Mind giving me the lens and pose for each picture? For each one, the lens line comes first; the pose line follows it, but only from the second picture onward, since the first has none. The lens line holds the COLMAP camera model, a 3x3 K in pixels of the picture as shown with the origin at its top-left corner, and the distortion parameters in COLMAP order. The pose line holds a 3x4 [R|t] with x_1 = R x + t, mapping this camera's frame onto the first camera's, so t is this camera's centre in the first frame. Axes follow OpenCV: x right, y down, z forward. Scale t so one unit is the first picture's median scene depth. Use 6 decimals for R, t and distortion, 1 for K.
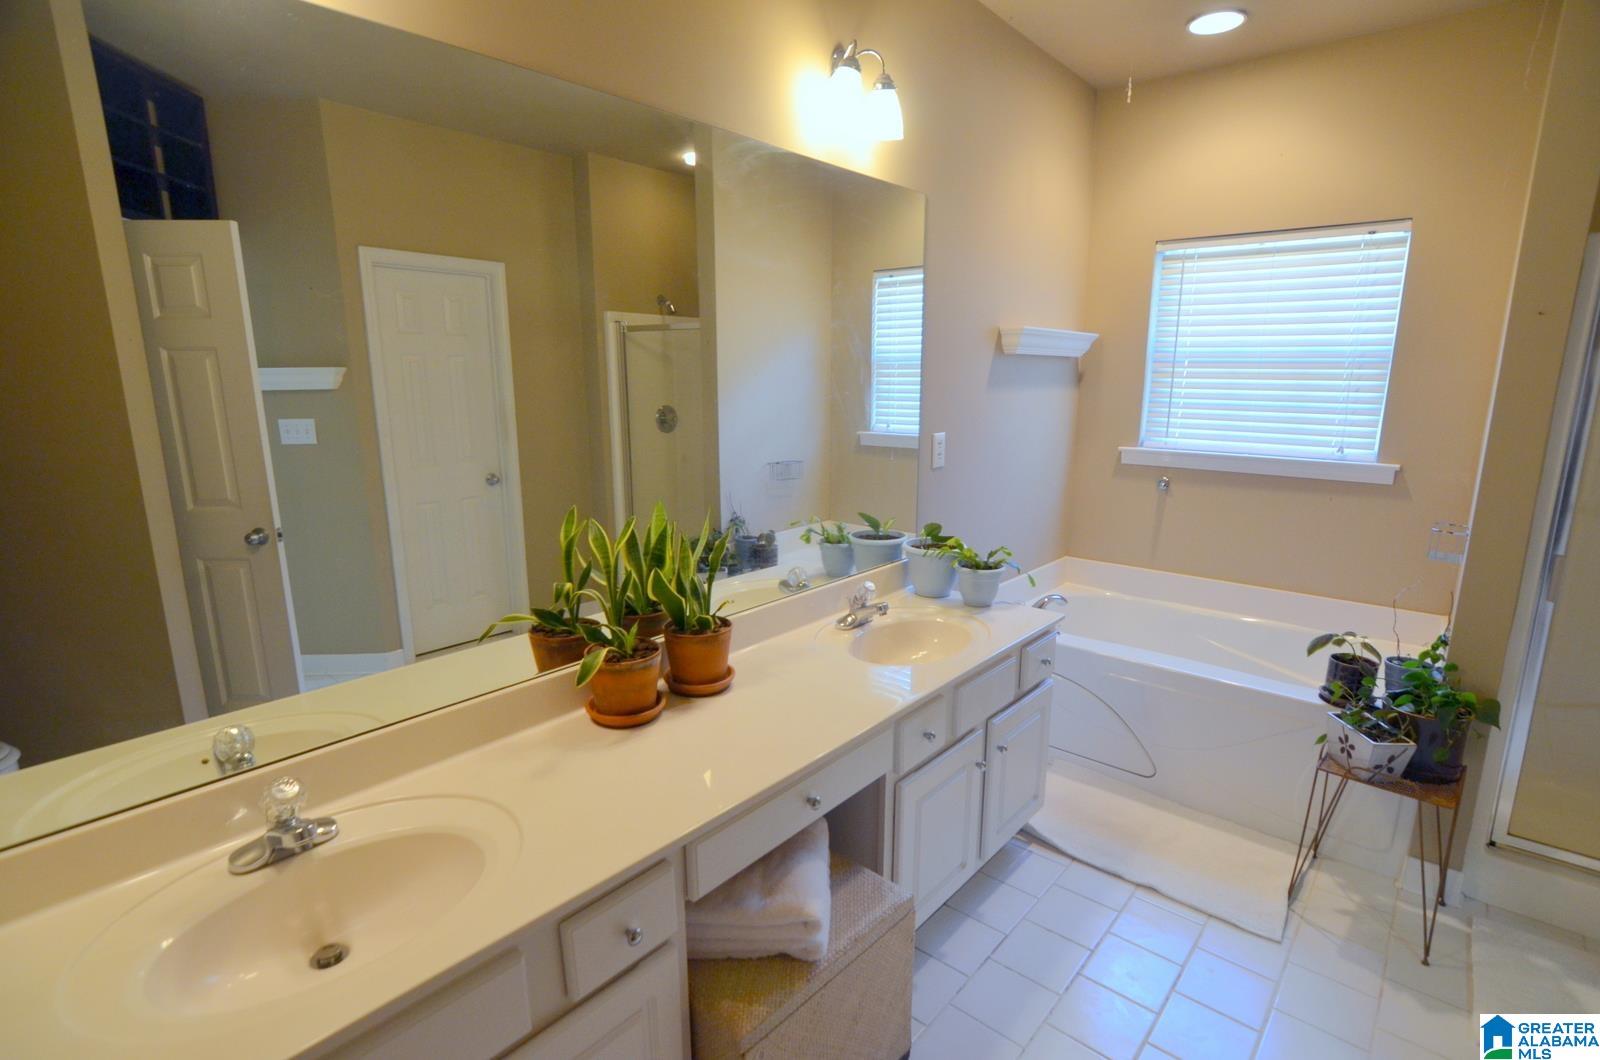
lens RADIAL K [[787.1, 0, 800.0], [0, 787.1, 530.0], [0, 0, 1]] dist [-0.022116, 0.014997]
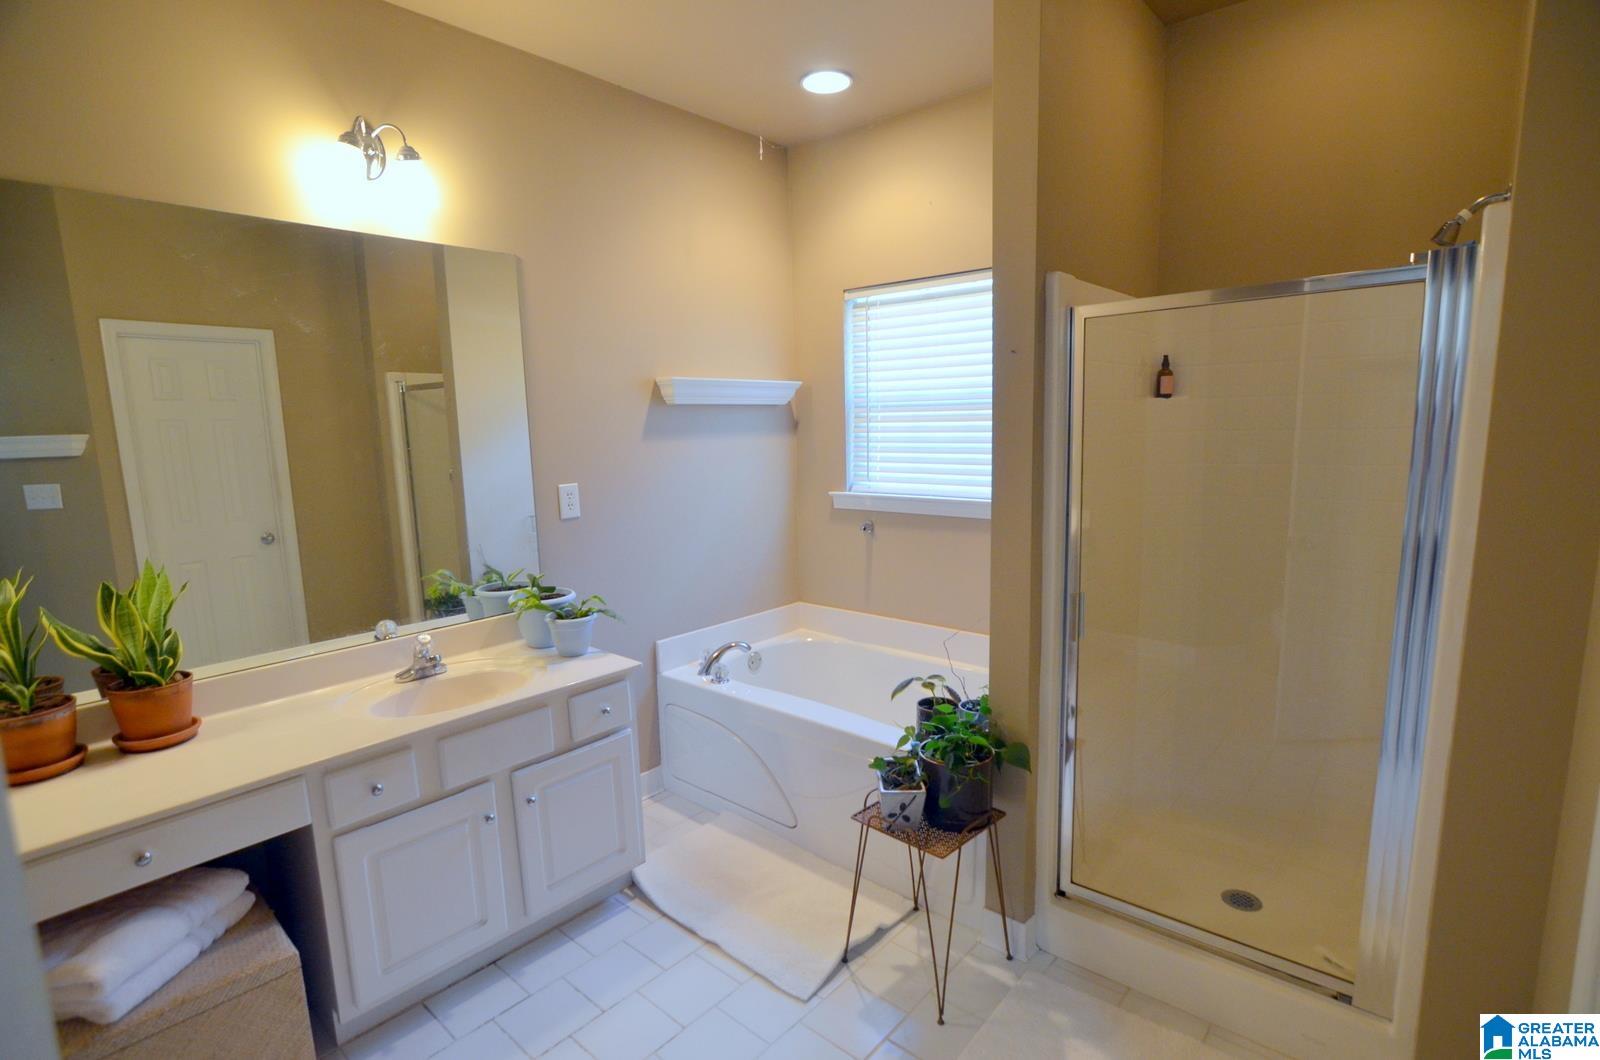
lens RADIAL K [[782.4, 0, 800.0], [0, 782.4, 530.0], [0, 0, 1]] dist [-0.008459, 0.000936]
pose [[0.999463, -0.024138, -0.022139, 0.519033], [0.022759, 0.997906, -0.060538, 0.003715], [0.023554, 0.060002, 0.997920, 0.002832]]
